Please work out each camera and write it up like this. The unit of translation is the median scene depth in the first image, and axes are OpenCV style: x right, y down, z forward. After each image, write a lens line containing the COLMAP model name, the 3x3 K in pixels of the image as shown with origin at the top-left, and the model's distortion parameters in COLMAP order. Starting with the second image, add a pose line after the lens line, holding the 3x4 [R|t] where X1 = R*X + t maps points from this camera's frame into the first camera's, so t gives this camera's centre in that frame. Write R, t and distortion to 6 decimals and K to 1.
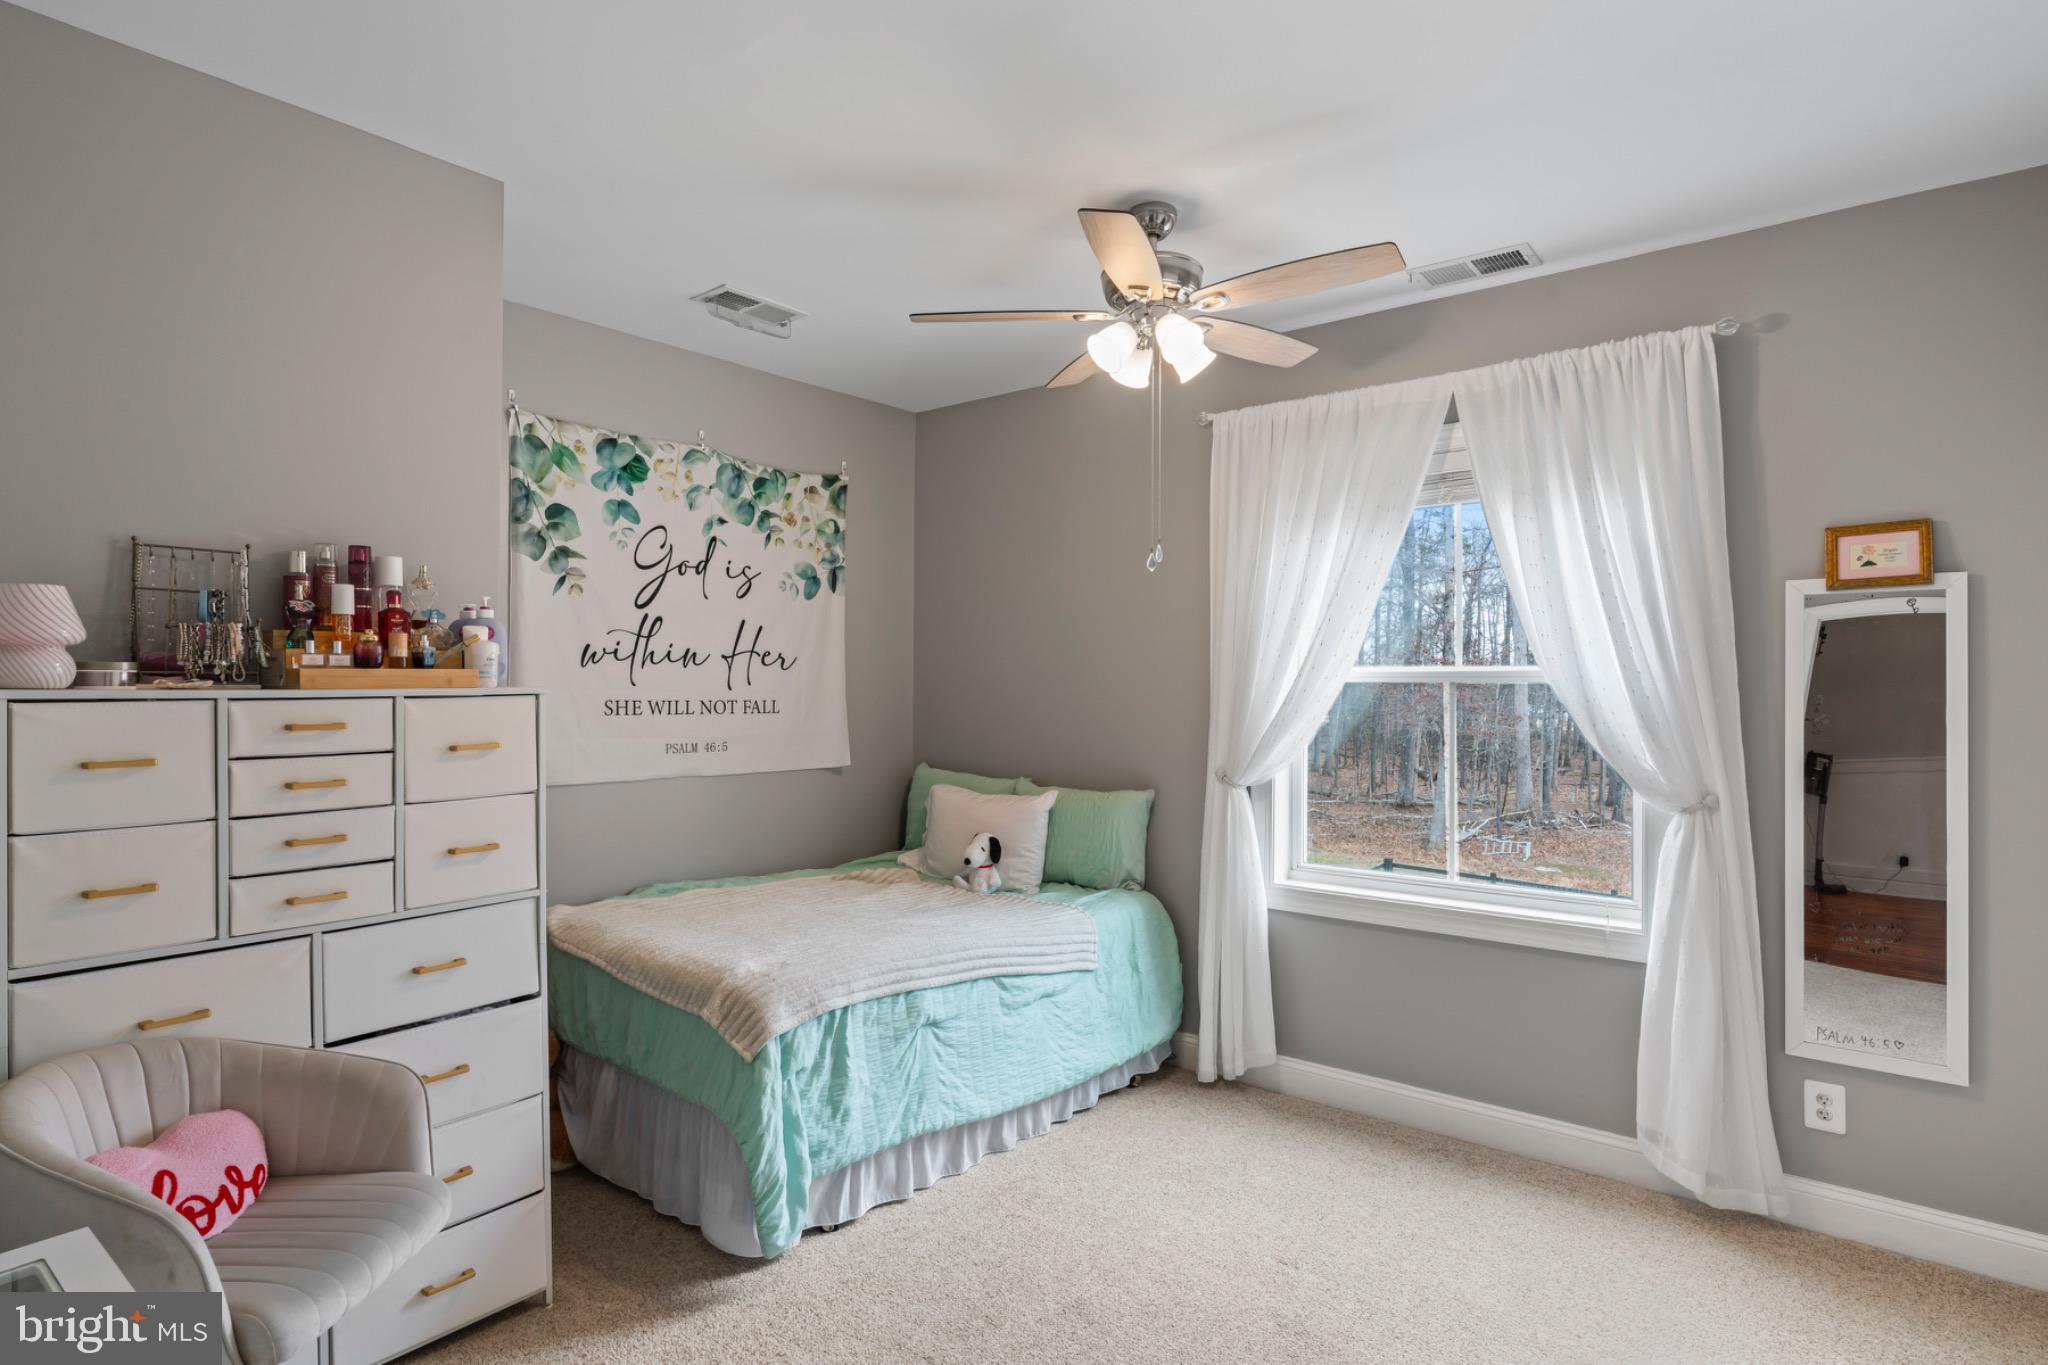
lens RADIAL K [[1080.4, 0, 1020.0], [0, 1080.4, 679.3], [0, 0, 1]] dist [0.018719, -0.001573]
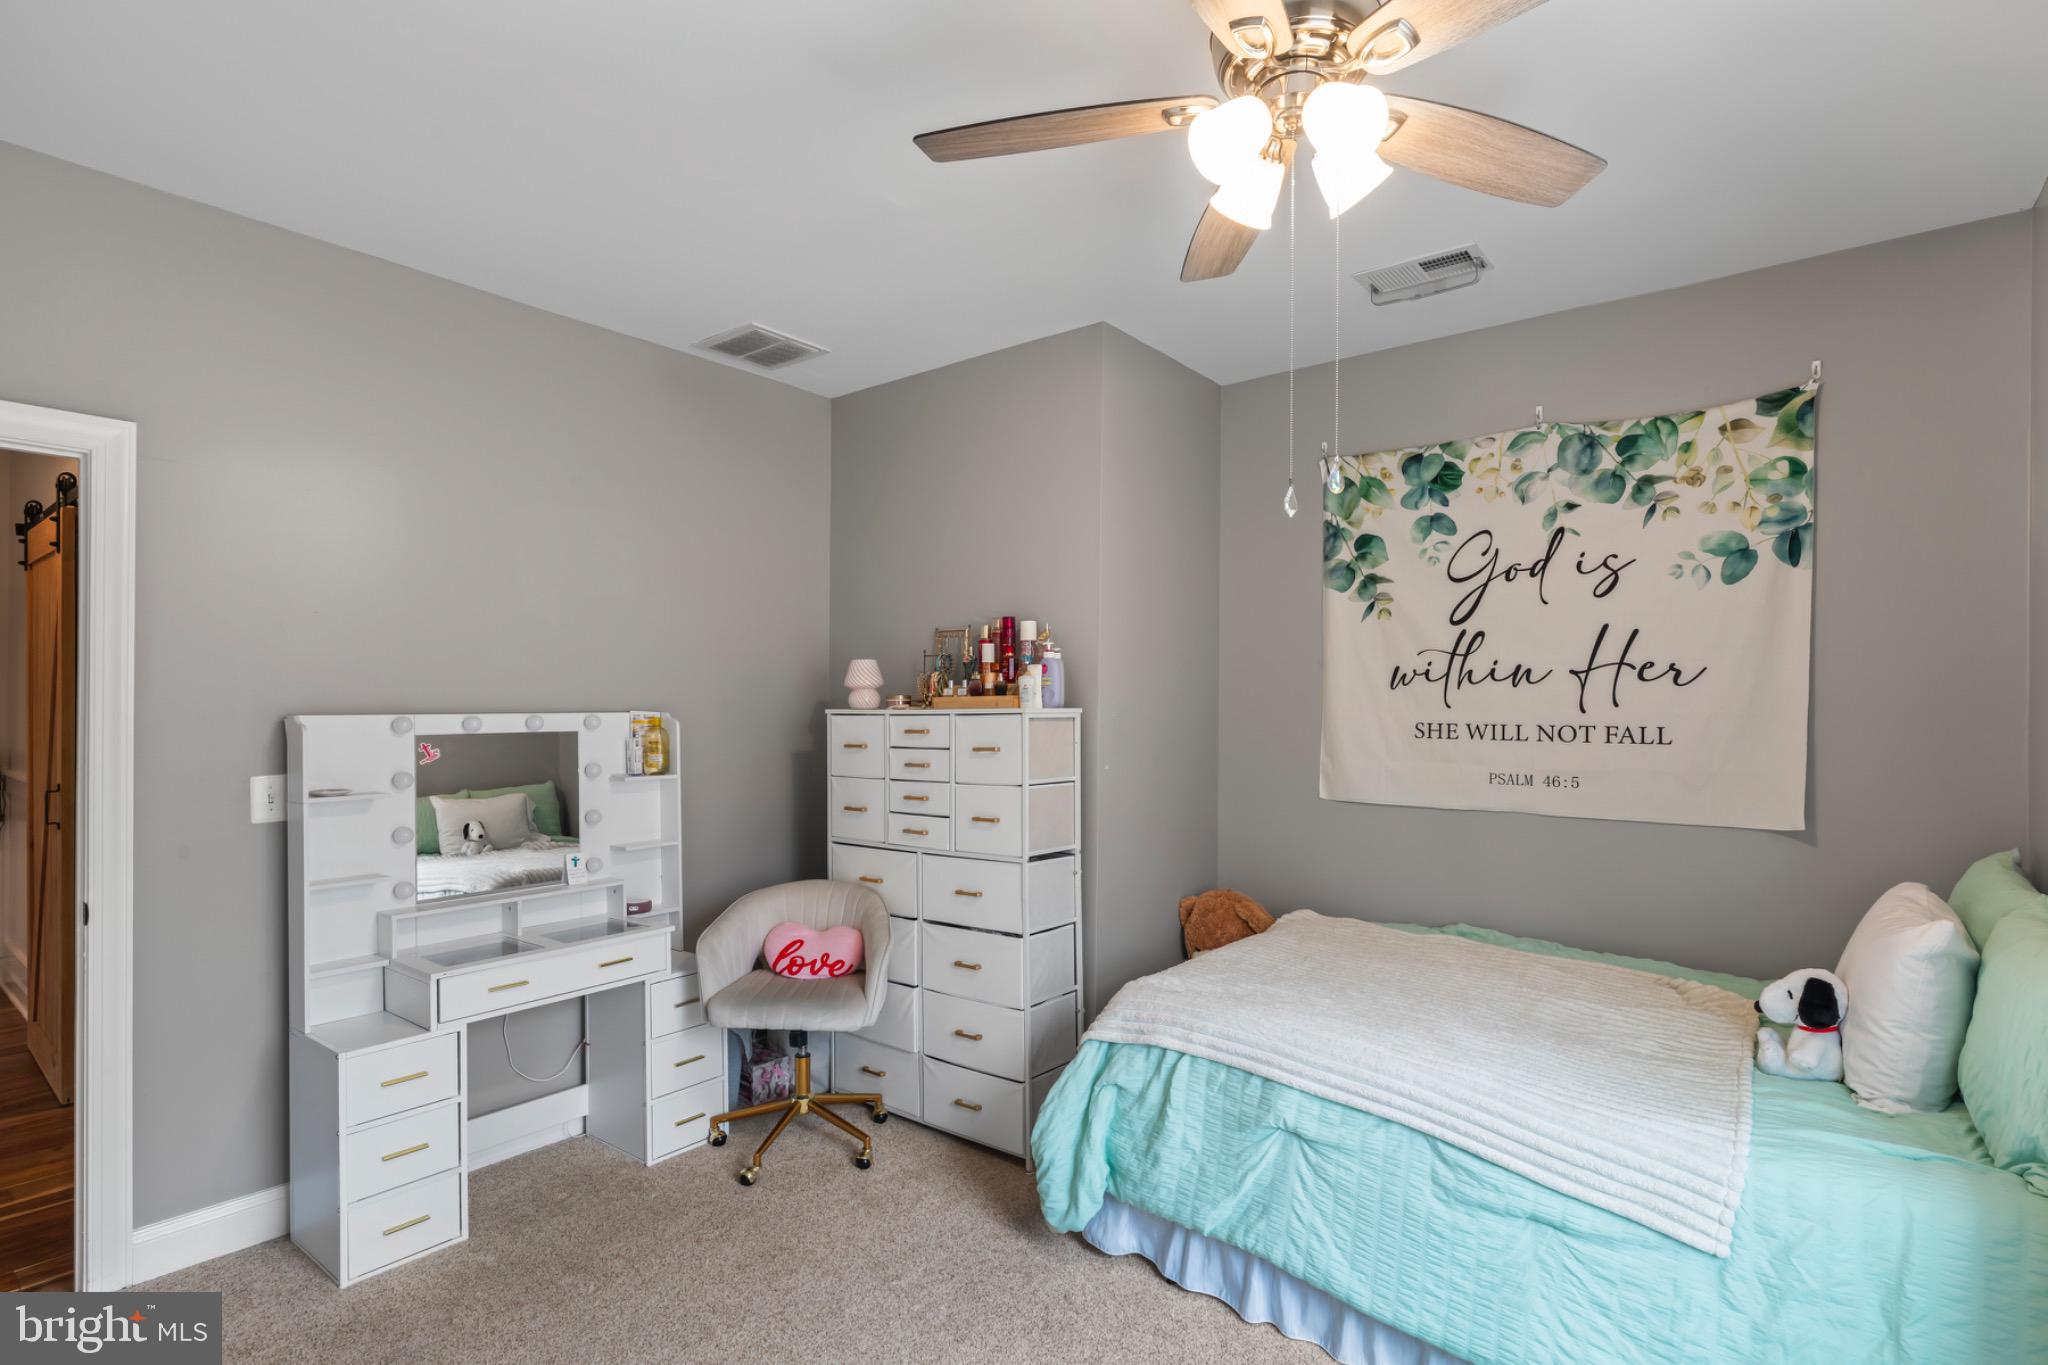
lens RADIAL K [[993.8, 0, 1020.6], [0, 993.8, 699.1], [0, 0, 1]] dist [0.001112, 0.000568]
pose [[0.028379, -0.009944, -0.999548, 0.501289], [0.005096, 0.999939, -0.009803, 0.005070], [0.999584, -0.004815, 0.028427, 0.610762]]
